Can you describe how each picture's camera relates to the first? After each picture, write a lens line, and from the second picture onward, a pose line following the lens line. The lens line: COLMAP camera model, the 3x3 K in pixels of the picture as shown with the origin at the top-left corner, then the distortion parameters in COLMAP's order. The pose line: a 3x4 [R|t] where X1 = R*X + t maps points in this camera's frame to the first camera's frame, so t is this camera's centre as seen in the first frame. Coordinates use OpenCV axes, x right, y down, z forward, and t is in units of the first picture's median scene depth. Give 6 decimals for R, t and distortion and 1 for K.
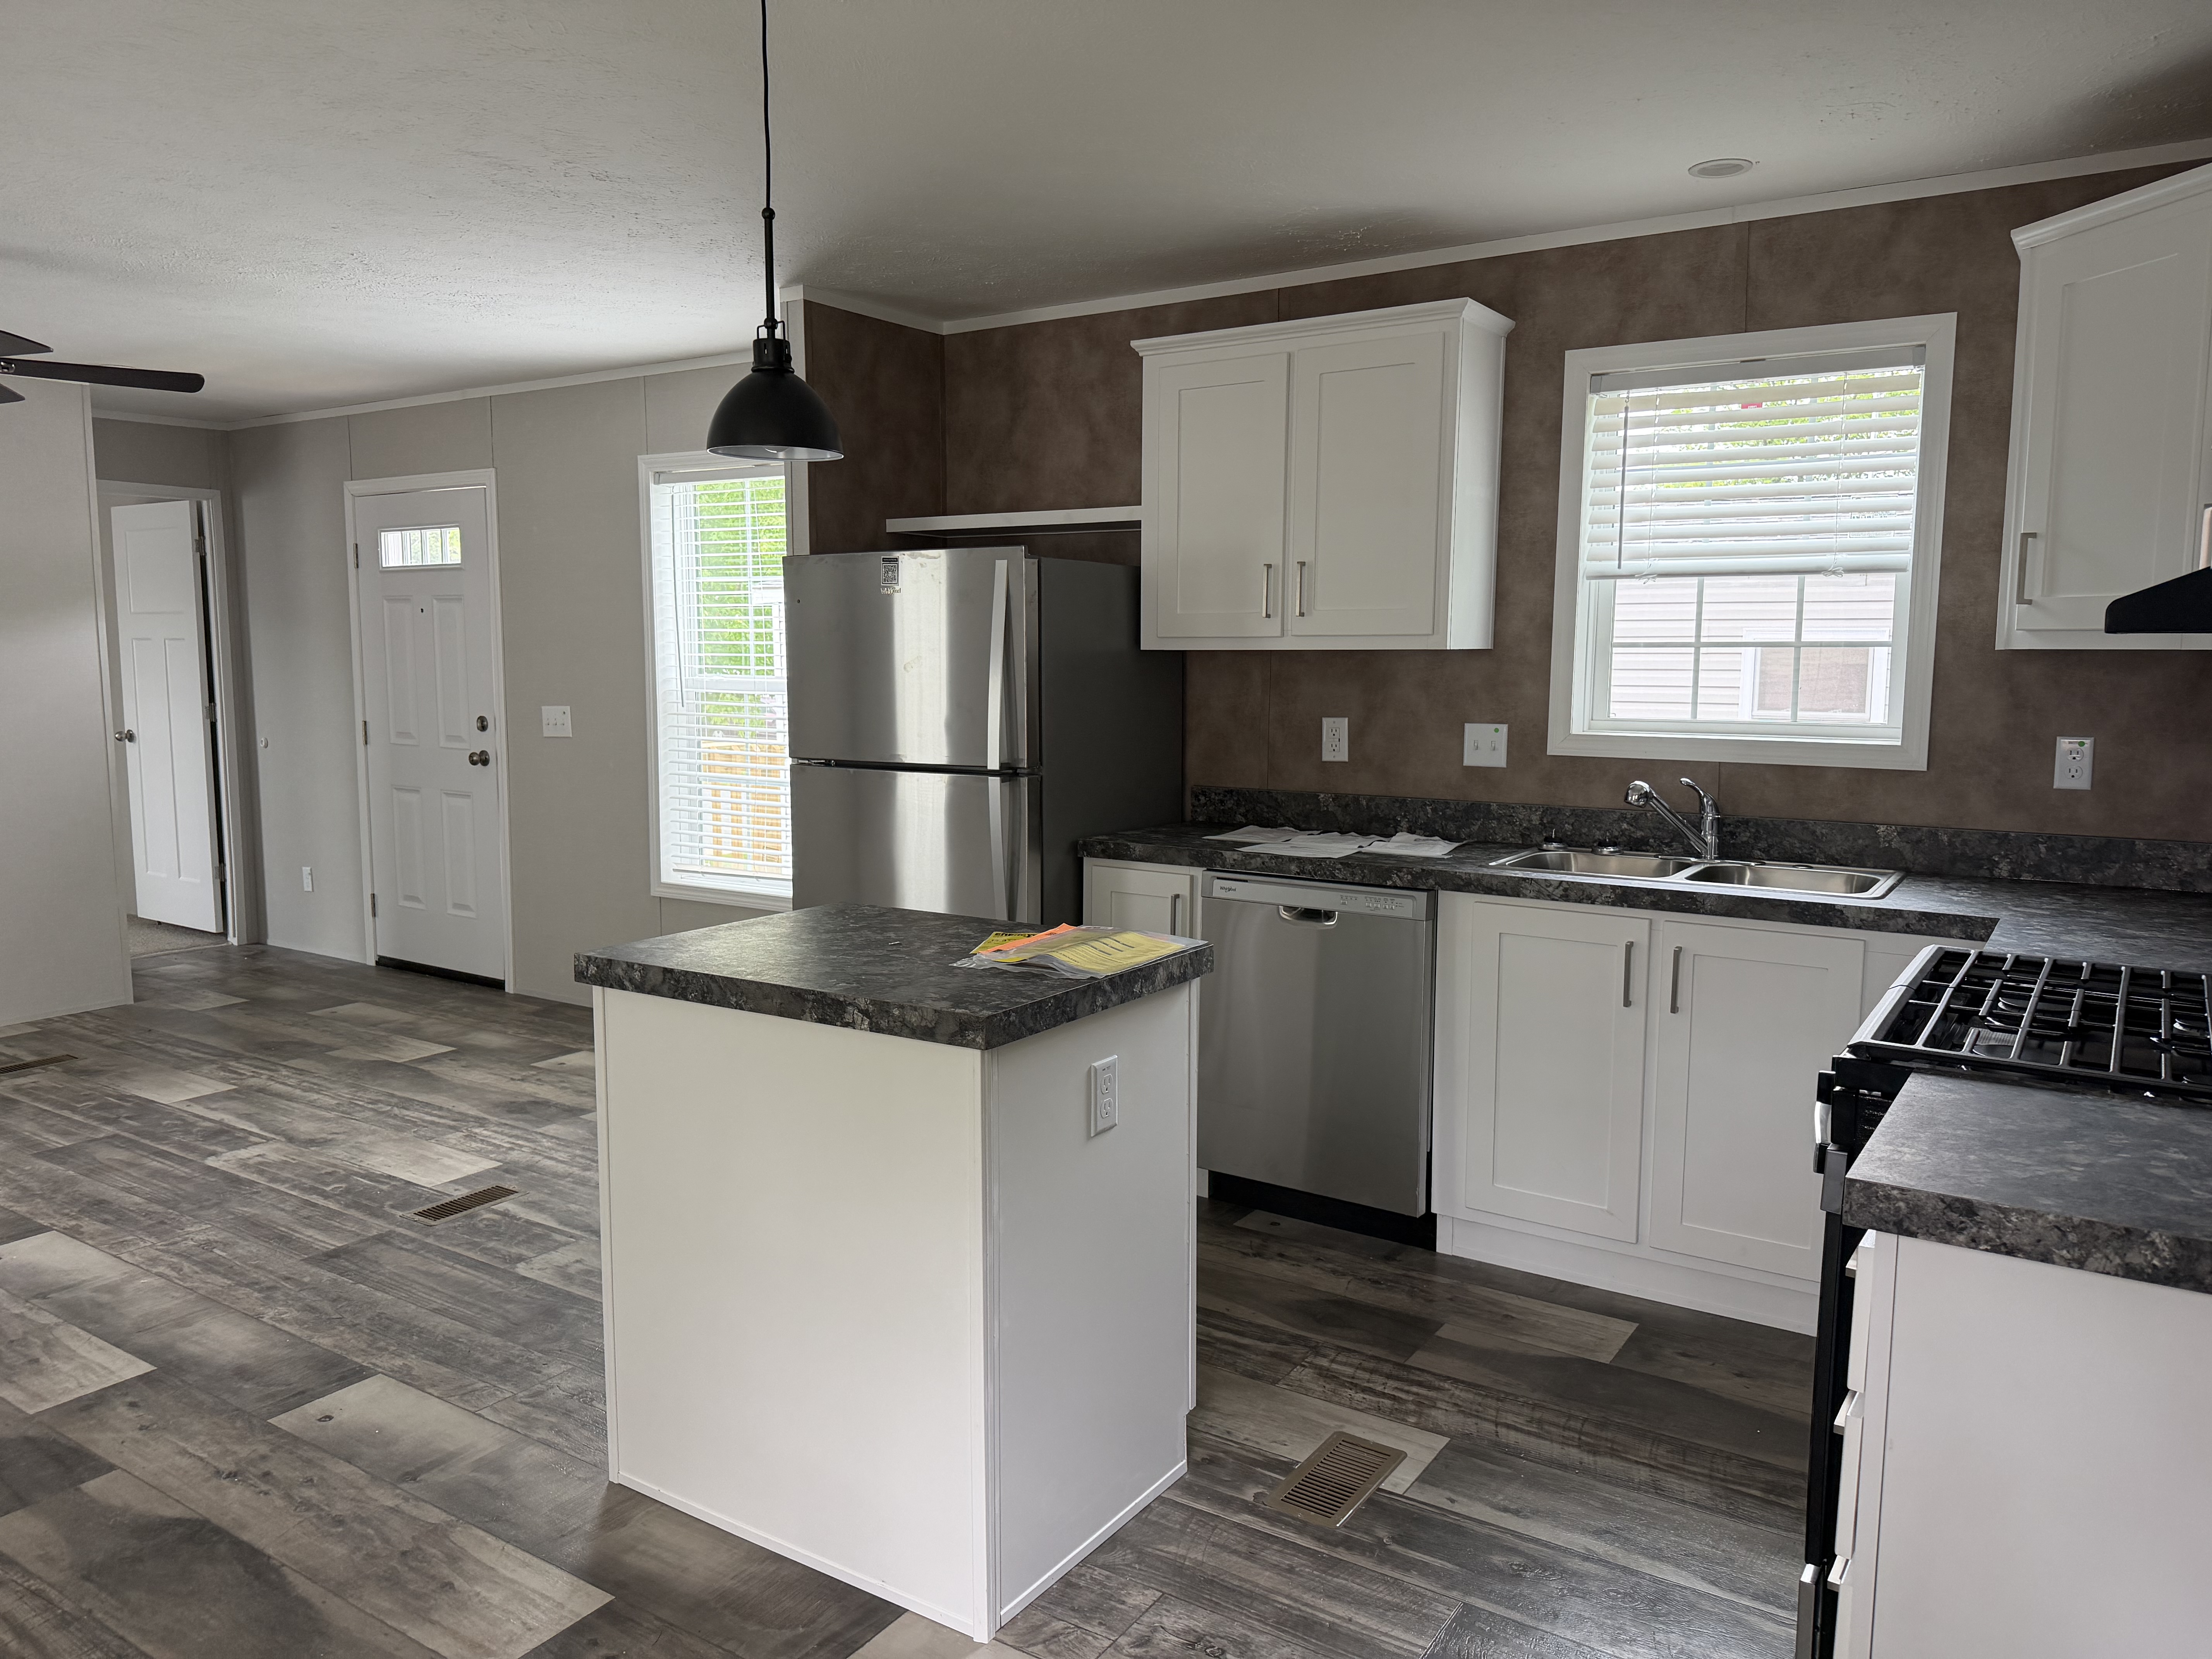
lens RADIAL K [[1587.7, 0, 1138.9], [0, 1587.7, 827.6], [0, 0, 1]] dist [0.068999, -0.079695]
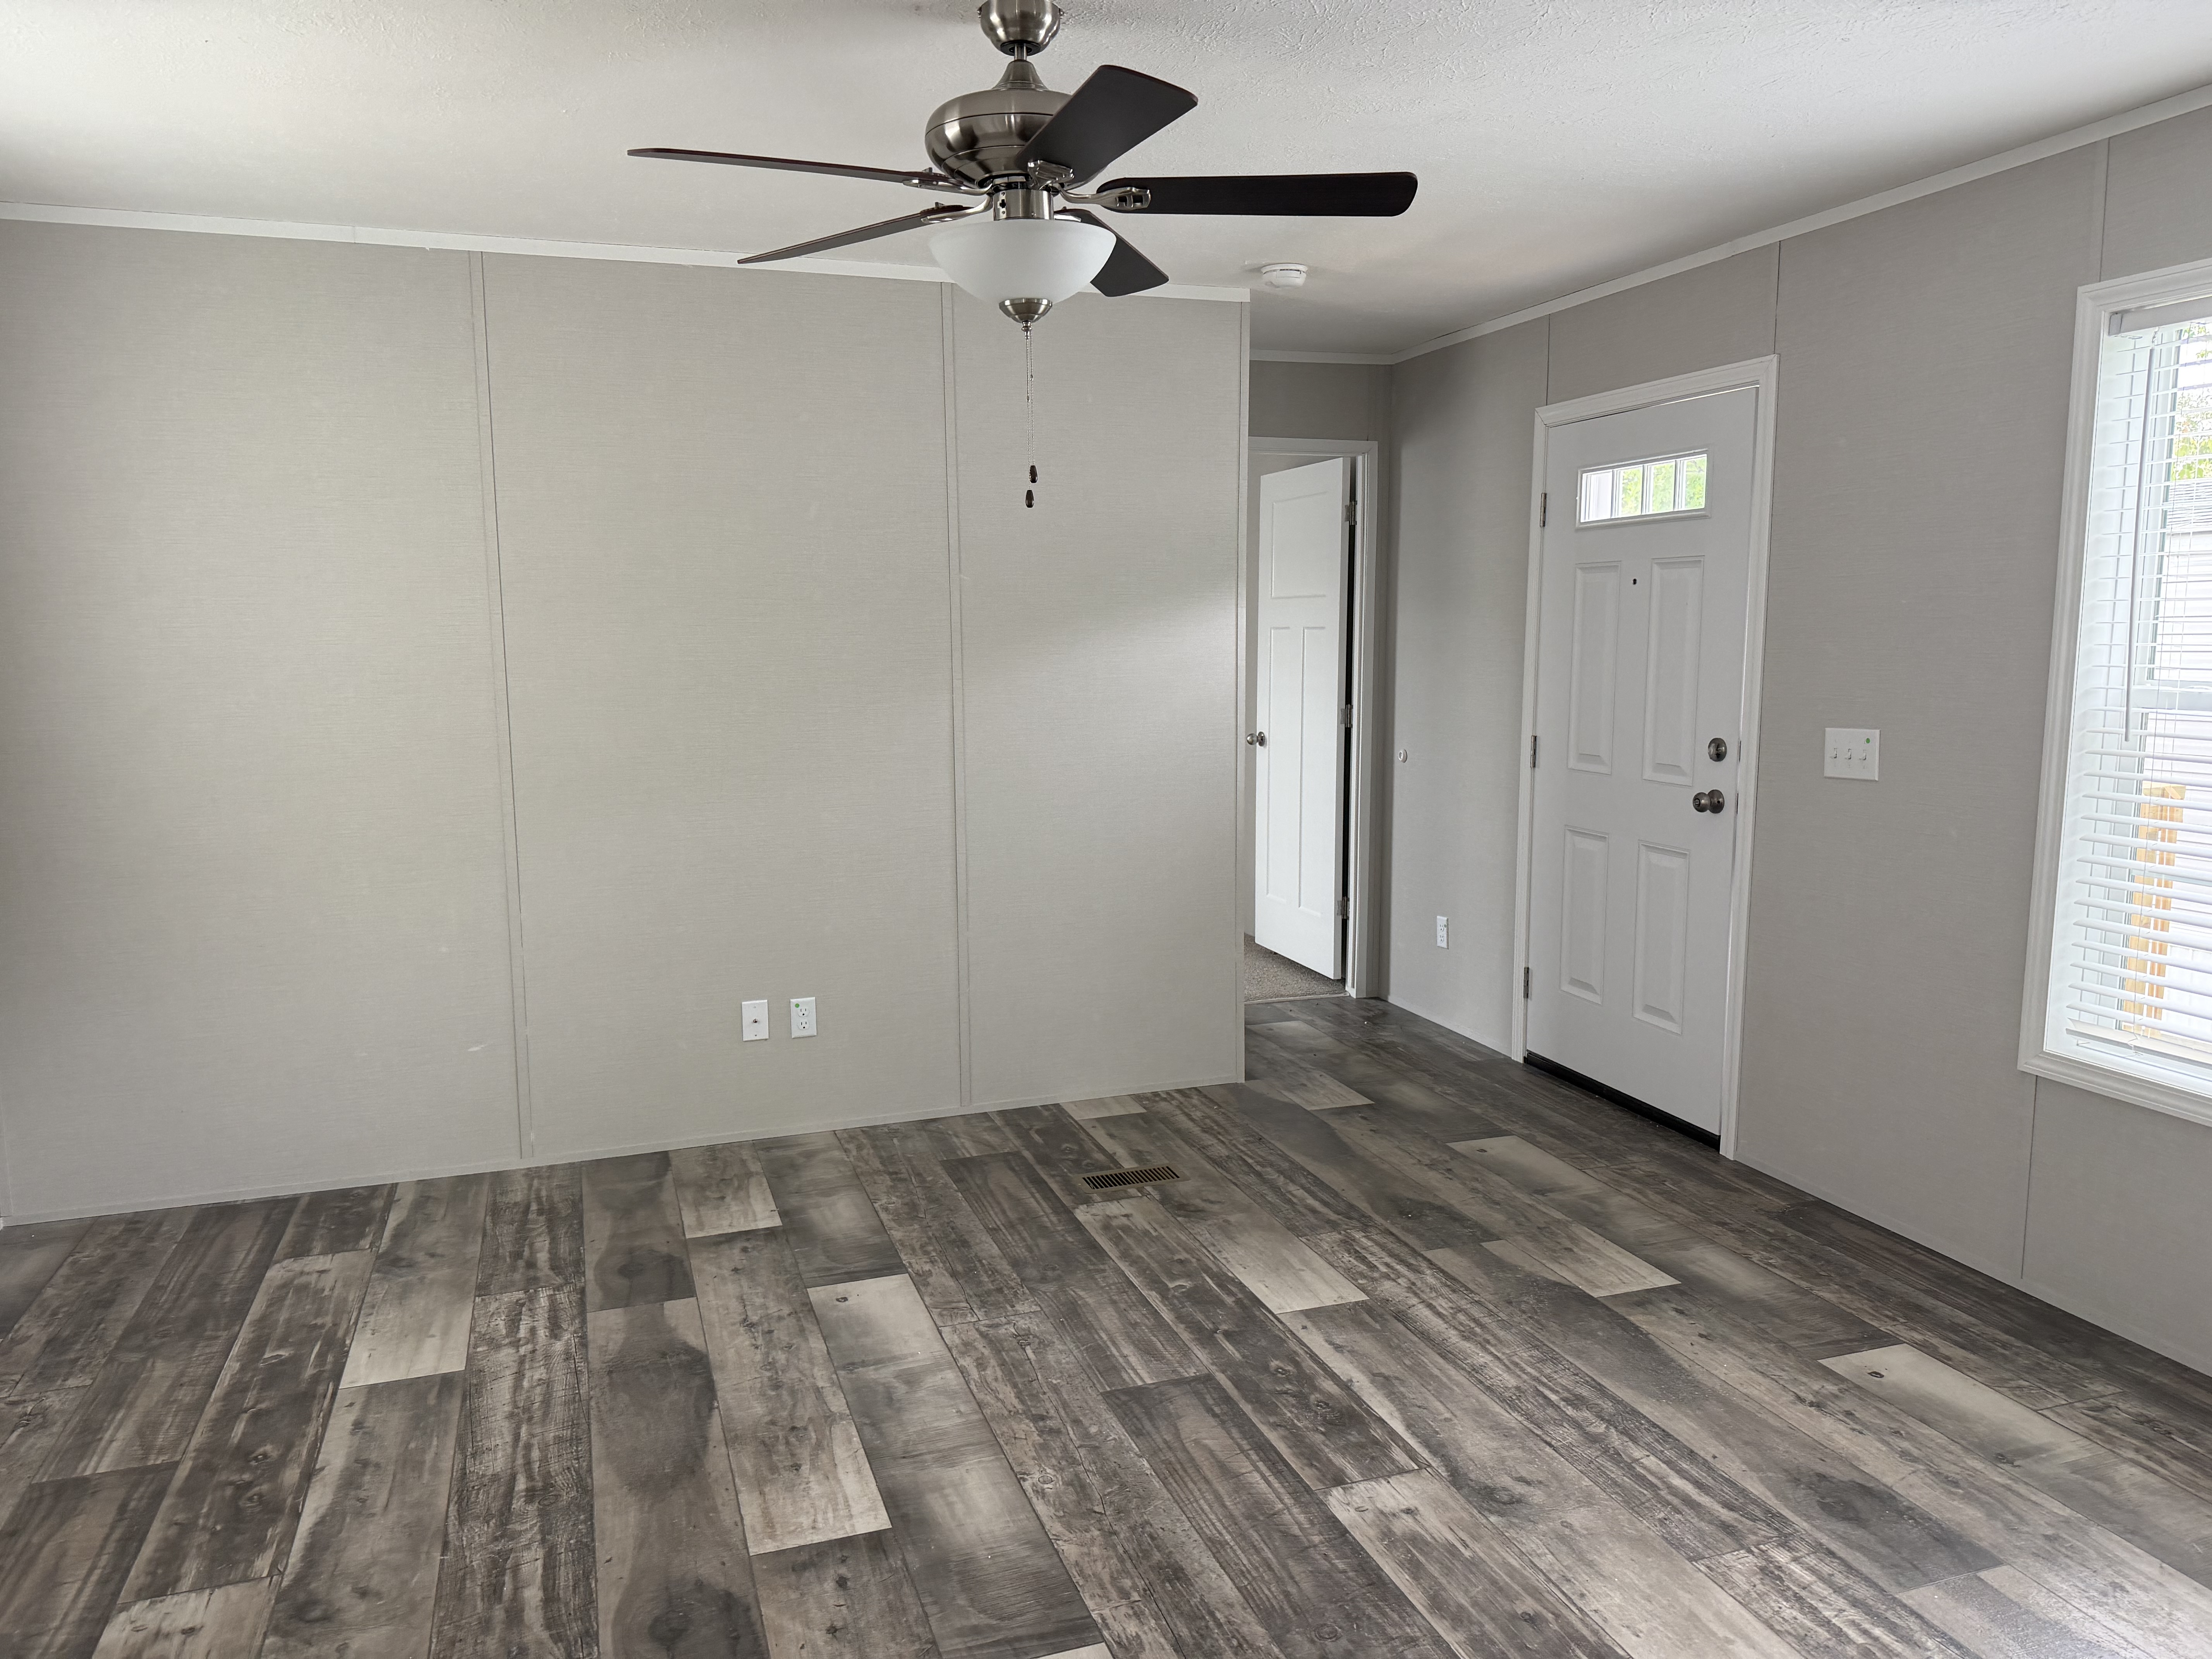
lens RADIAL K [[1587.7, 0, 1058.0], [0, 1587.7, 814.9], [0, 0, 1]] dist [0.068999, -0.079695]
pose [[0.774515, 0.066255, -0.629076, -0.305082], [-0.062171, 0.997658, 0.028530, -0.059339], [0.629493, 0.017013, 0.776820, 0.477996]]
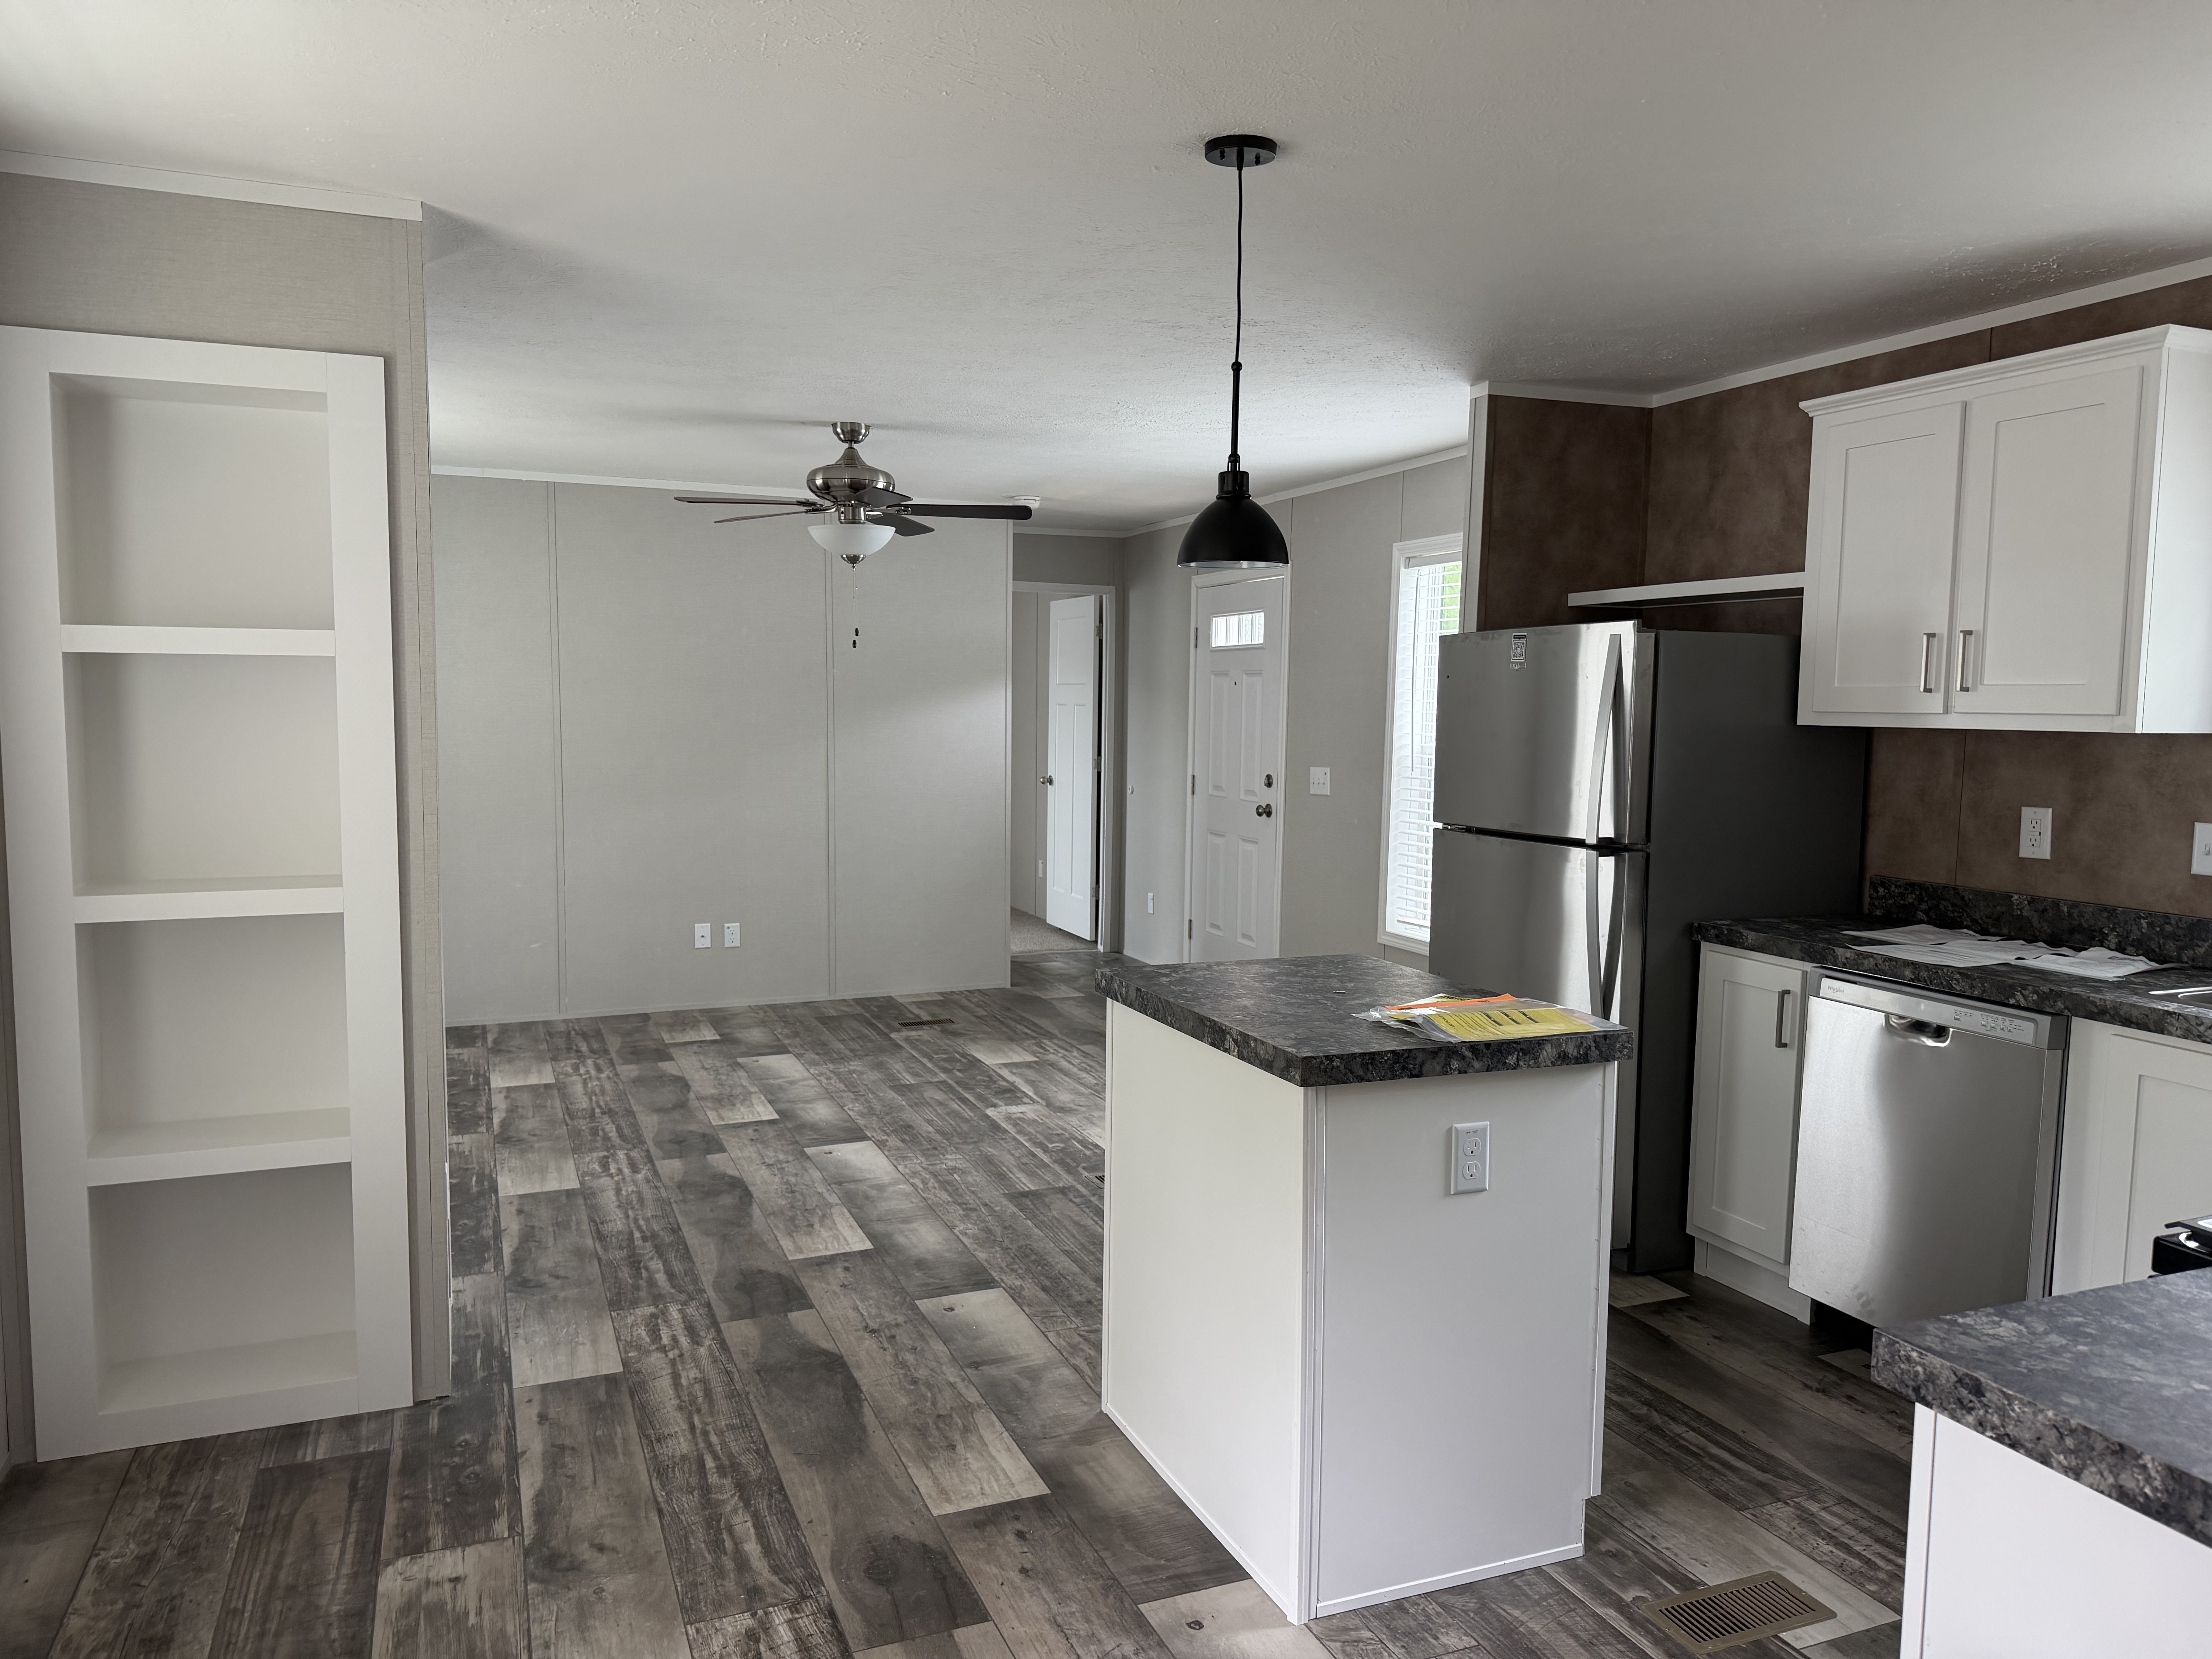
lens RADIAL K [[1587.7, 0, 1097.7], [0, 1587.7, 826.9], [0, 0, 1]] dist [0.068999, -0.079695]
pose [[0.821558, 0.053984, -0.567564, 0.209471], [-0.075022, 0.997087, -0.013758, -0.008948], [0.565168, 0.053883, 0.823215, -0.011472]]
